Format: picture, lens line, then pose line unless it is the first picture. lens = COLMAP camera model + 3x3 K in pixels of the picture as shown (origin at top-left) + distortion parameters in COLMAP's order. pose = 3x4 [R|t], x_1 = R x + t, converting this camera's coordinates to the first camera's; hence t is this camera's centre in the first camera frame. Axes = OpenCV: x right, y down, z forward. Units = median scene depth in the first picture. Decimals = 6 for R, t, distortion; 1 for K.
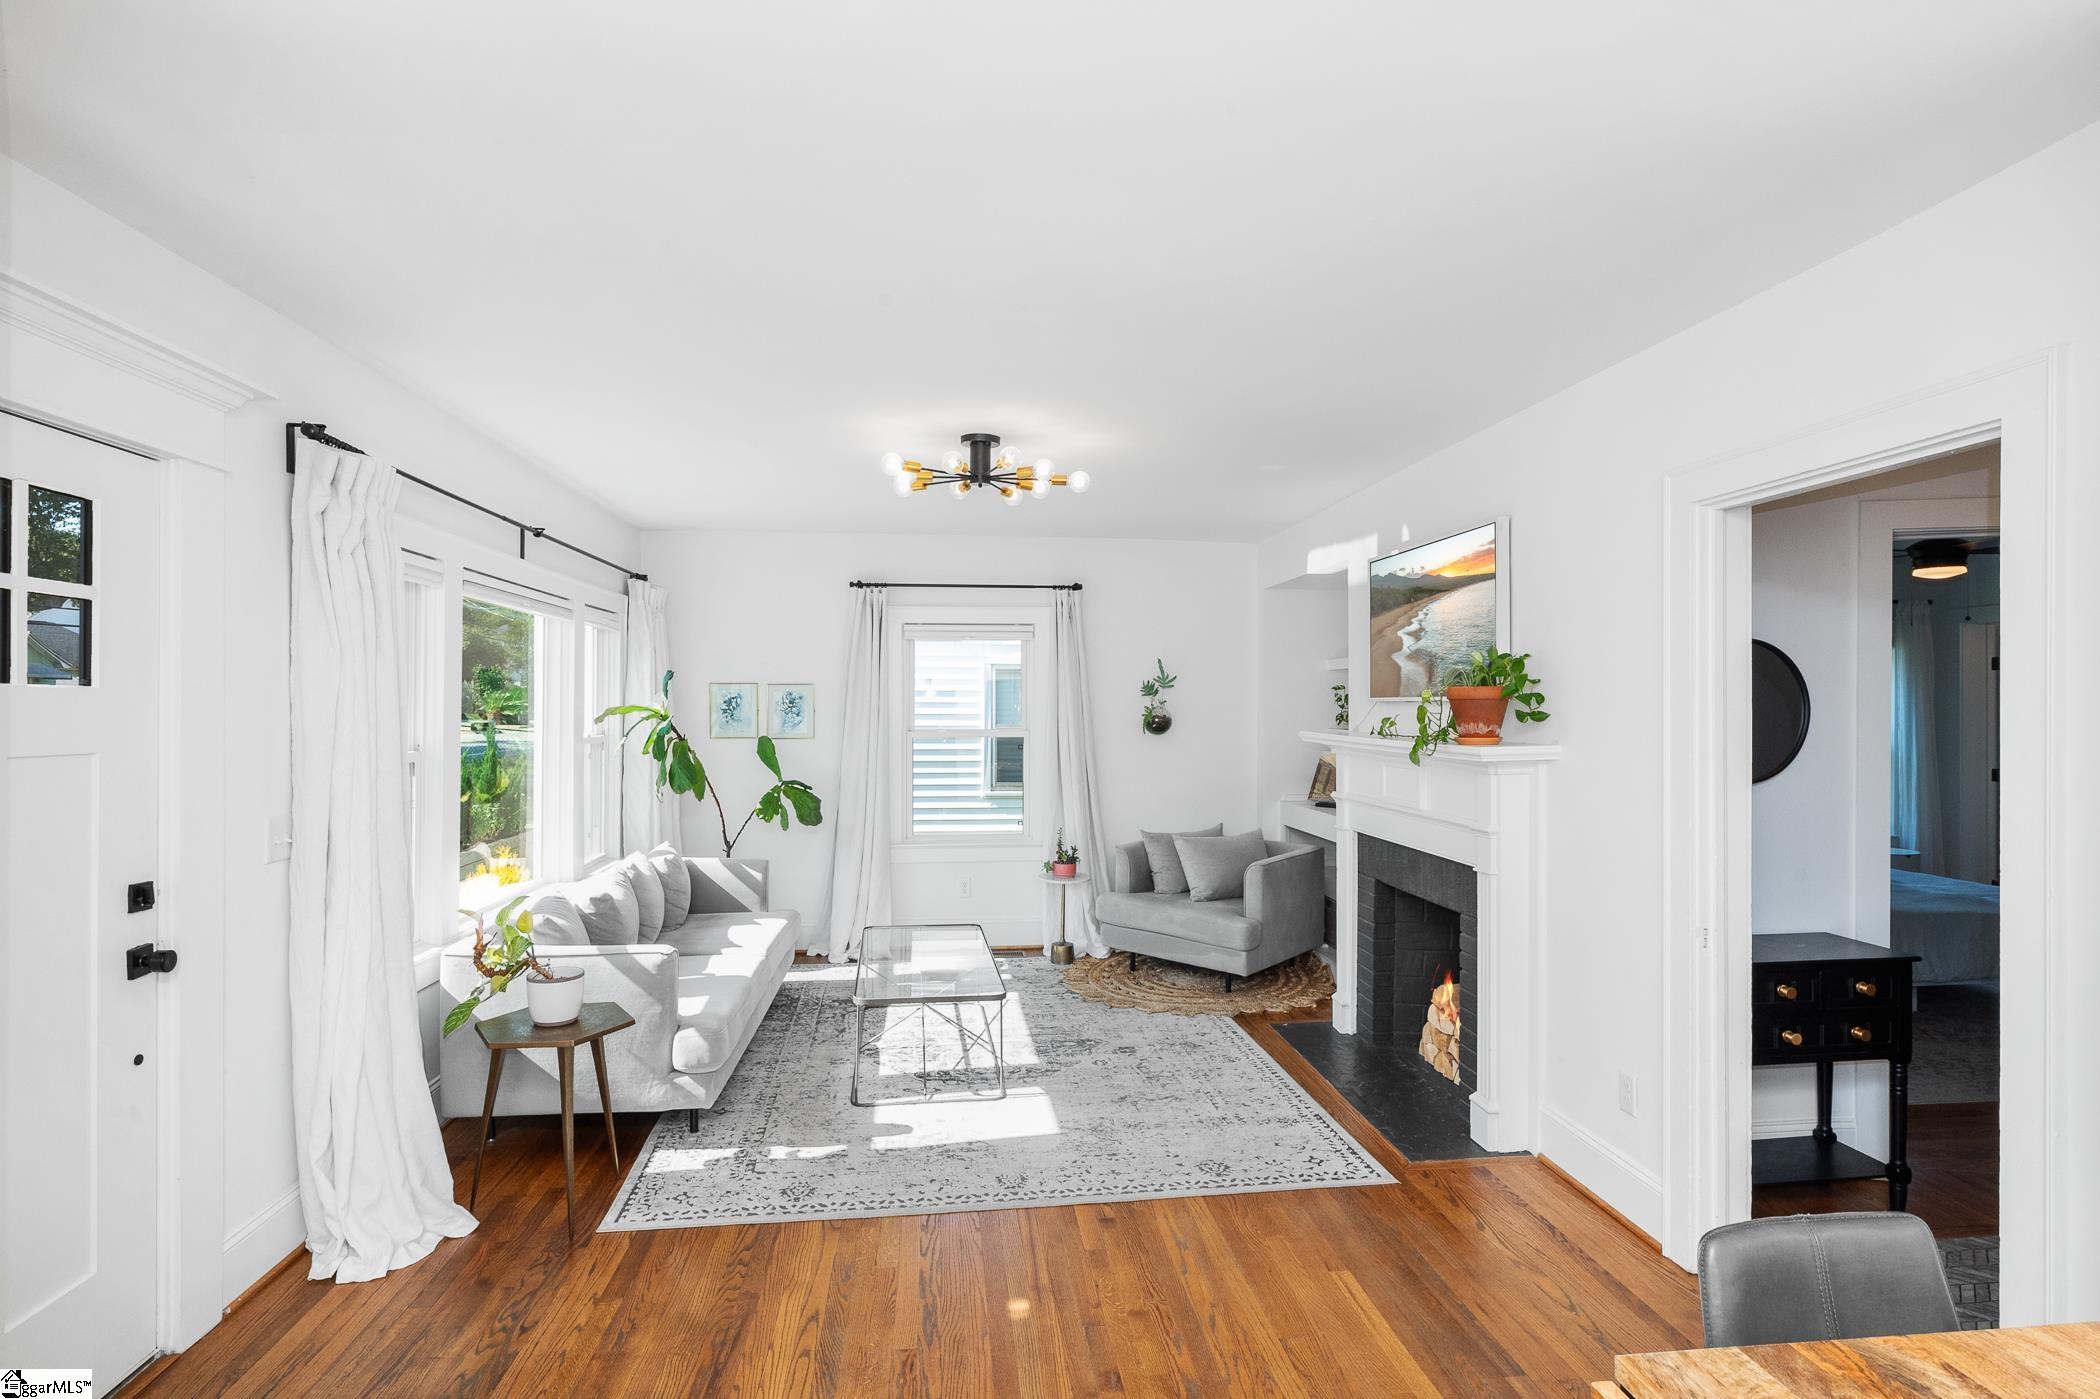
lens RADIAL K [[1089.1, 0, 1053.3], [0, 1089.1, 706.0], [0, 0, 1]] dist [0.000179, 0.000069]
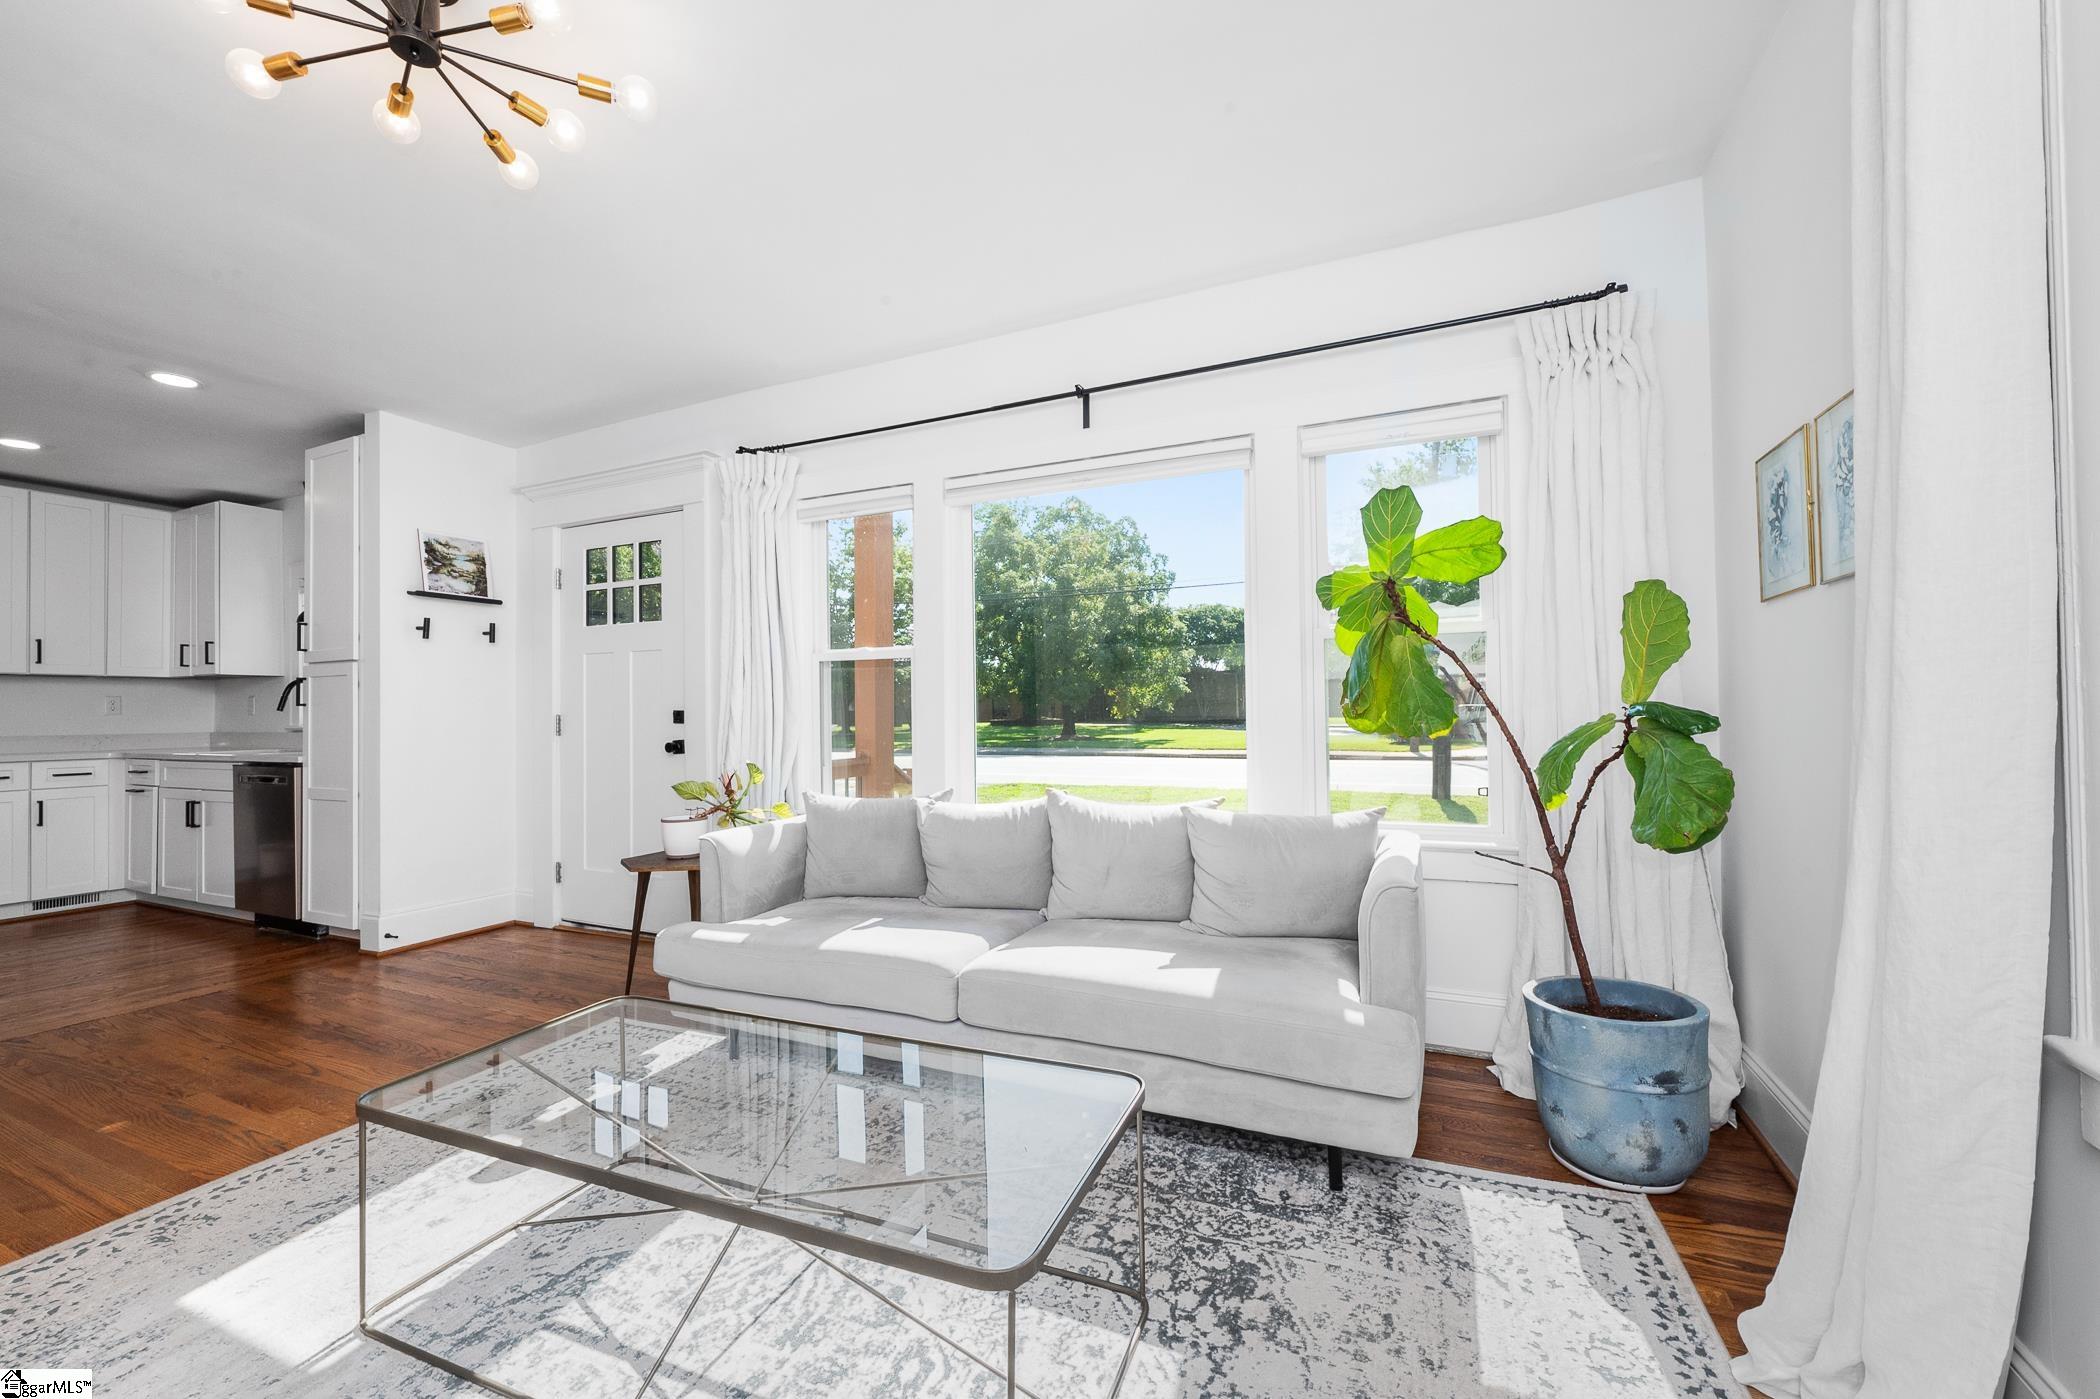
lens RADIAL K [[828.7, 0, 1050.0], [0, 828.7, 699.5], [0, 0, 1]] dist [0.001052, 0.000185]
pose [[-0.514344, -0.007259, -0.857553, 0.102172], [0.012163, 0.999802, -0.015758, 0.097654], [0.857498, -0.018535, -0.514154, 1.369540]]
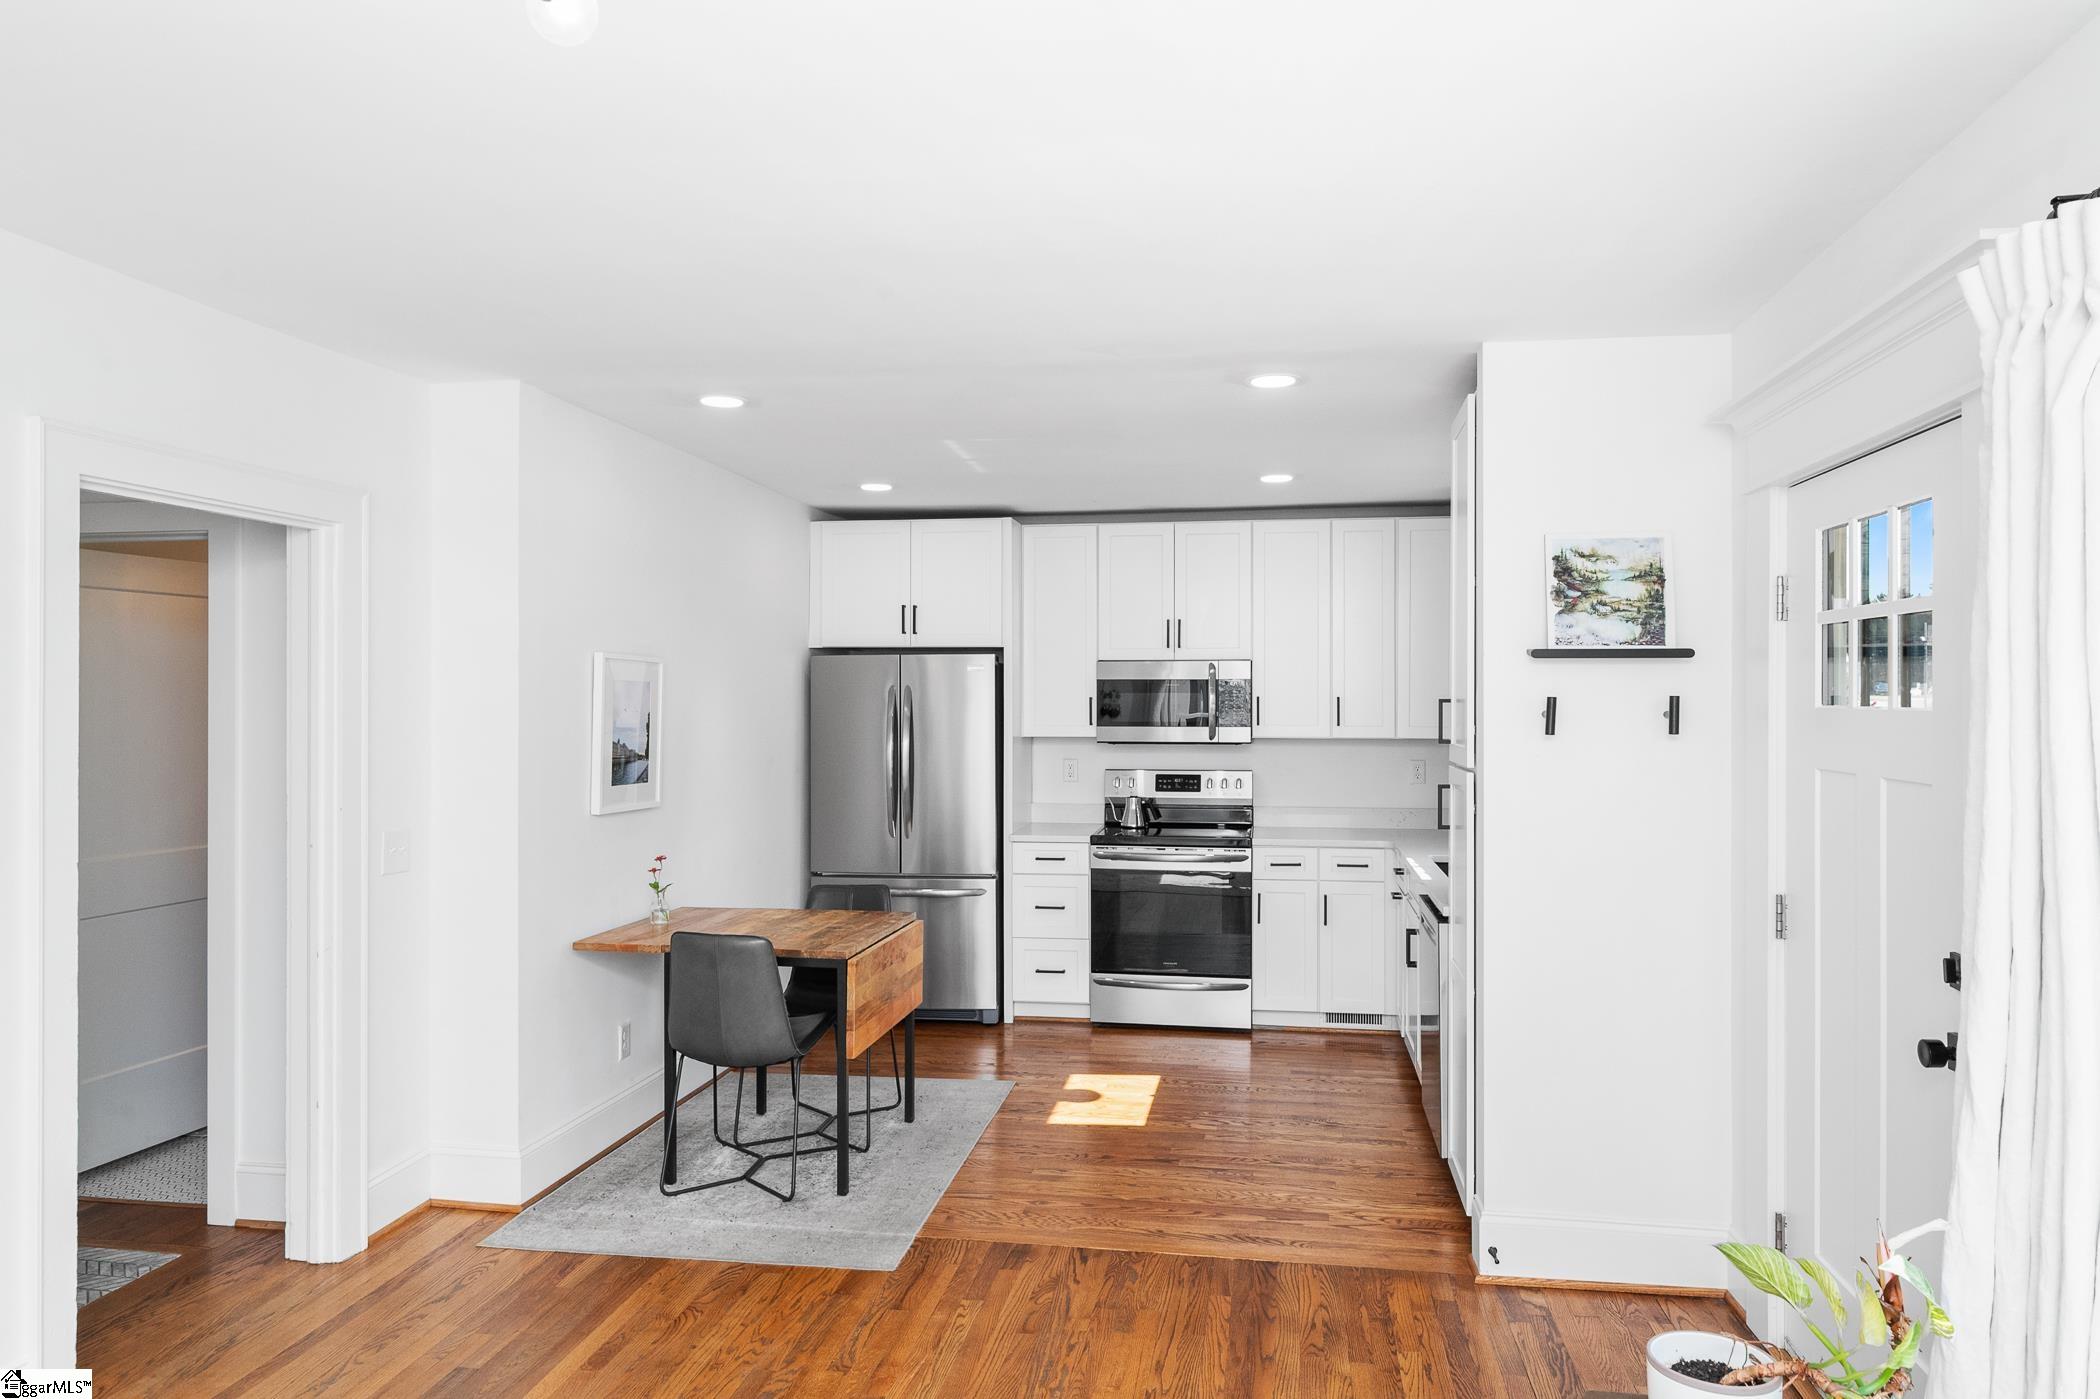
lens RADIAL K [[1358.4, 0, 1054.5], [0, 1358.4, 695.1], [0, 0, 1]] dist [0.001712, -0.000628]
pose [[-0.961954, -0.000439, 0.273210, -0.263619], [-0.001414, 0.999993, -0.003370, -0.013063], [-0.273207, -0.003628, -0.961948, 1.185926]]
